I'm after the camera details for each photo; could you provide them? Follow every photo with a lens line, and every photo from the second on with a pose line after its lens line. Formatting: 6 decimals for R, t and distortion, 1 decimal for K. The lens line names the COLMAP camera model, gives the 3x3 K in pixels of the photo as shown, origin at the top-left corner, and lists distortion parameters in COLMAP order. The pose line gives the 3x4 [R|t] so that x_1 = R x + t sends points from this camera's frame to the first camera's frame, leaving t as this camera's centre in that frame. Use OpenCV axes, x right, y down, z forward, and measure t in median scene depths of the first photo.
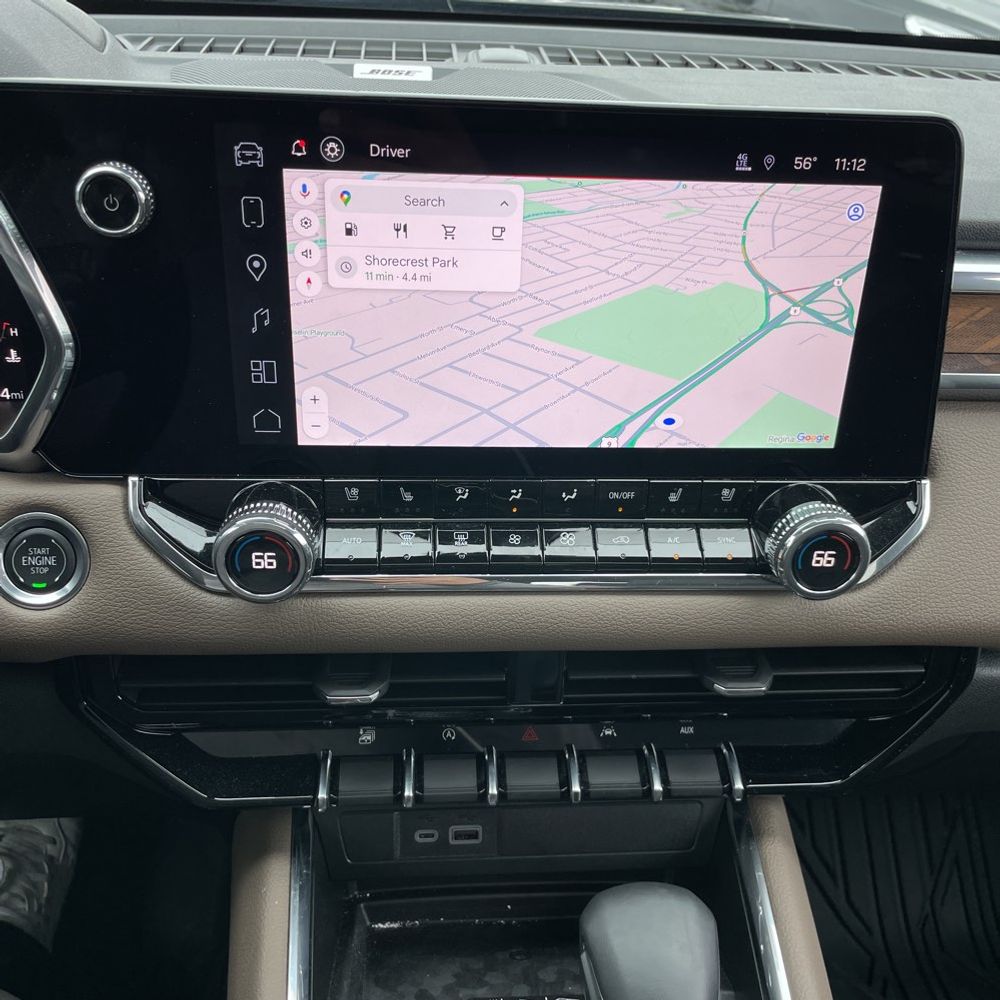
lens RADIAL K [[1024.2, 0, 518.4], [0, 1024.2, 526.3], [0, 0, 1]] dist [0.032876, 0.000000]
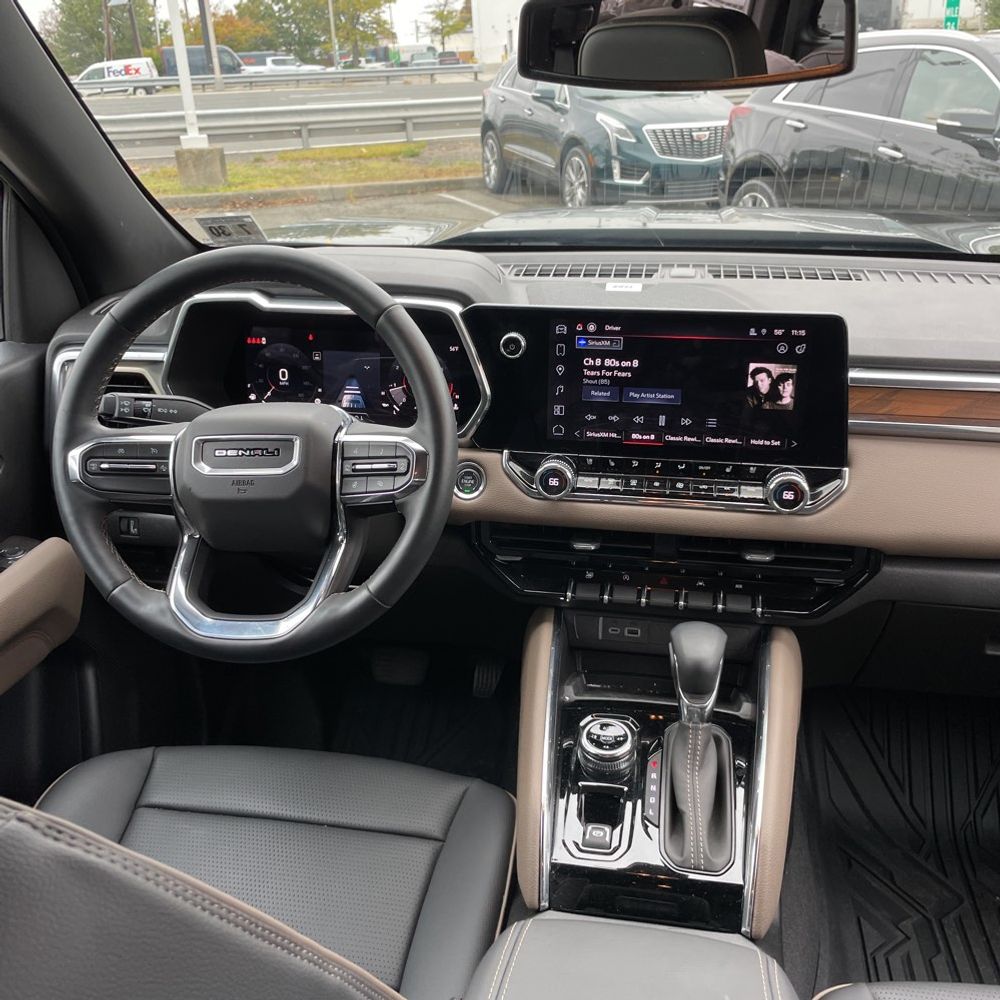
lens RADIAL K [[1024.2, 0, 508.9], [0, 1024.2, 498.4], [0, 0, 1]] dist [0.032876, 0.000000]
pose [[0.966427, 0.045562, -0.252871, 0.267191], [-0.080645, 0.988208, -0.130159, 0.382881], [0.243959, 0.146182, 0.958705, -1.349829]]
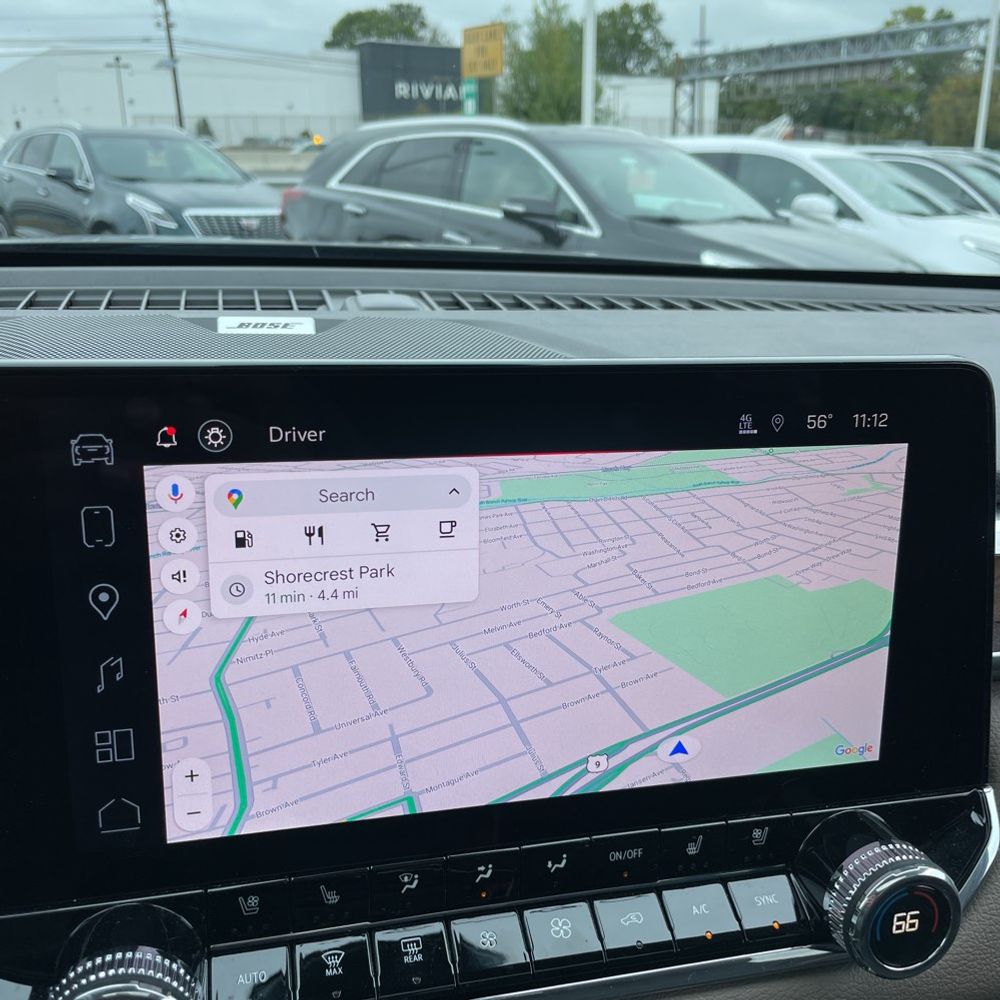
lens RADIAL K [[1009.8, 0, 519.4], [0, 1009.8, 518.5], [0, 0, 1]] dist [0.035125, 0.000000]
pose [[0.984107, -0.062672, 0.166151, -0.081337], [0.095510, 0.975597, -0.197707, -0.130998], [-0.149706, 0.210434, 0.966078, 0.259422]]
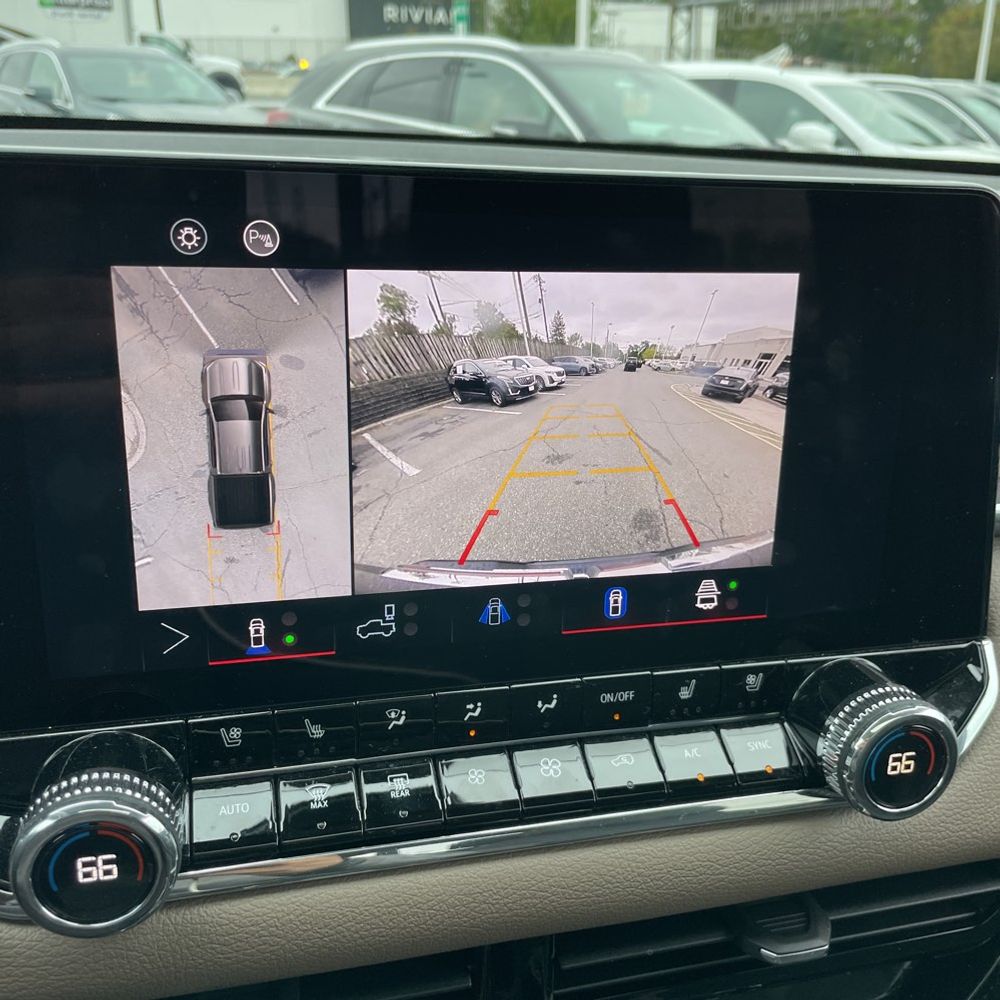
lens RADIAL K [[1009.8, 0, 516.7], [0, 1009.8, 514.3], [0, 0, 1]] dist [0.035125, 0.000000]
pose [[0.983212, -0.064695, 0.170612, -0.082950], [0.089429, 0.985887, -0.141527, -0.063615], [-0.159048, 0.154408, 0.975121, 0.300861]]
